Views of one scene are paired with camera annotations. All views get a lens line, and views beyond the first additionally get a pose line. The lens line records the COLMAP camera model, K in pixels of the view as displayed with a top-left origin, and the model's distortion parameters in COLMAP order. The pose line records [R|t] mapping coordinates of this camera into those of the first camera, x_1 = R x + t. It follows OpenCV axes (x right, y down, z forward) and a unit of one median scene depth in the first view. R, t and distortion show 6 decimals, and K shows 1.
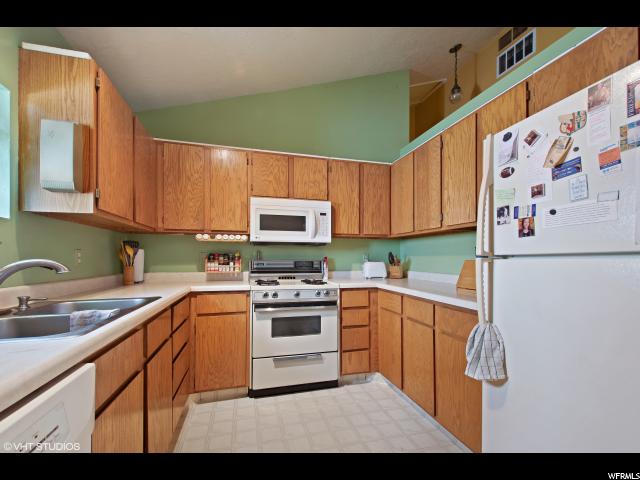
lens RADIAL K [[279.3, 0, 323.3], [0, 279.3, 250.7], [0, 0, 1]] dist [0.018387, -0.000202]
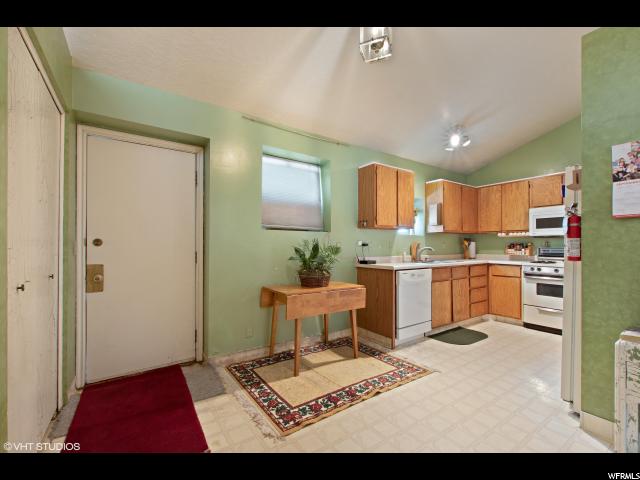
lens RADIAL K [[279.3, 0, 323.3], [0, 279.3, 250.7], [0, 0, 1]] dist [0.018387, -0.000202]
pose [[0.321088, 0.015335, -0.946925, 0.975984], [0.026026, 0.999348, 0.025009, -0.022649], [0.946692, -0.032674, 0.320480, -0.707633]]
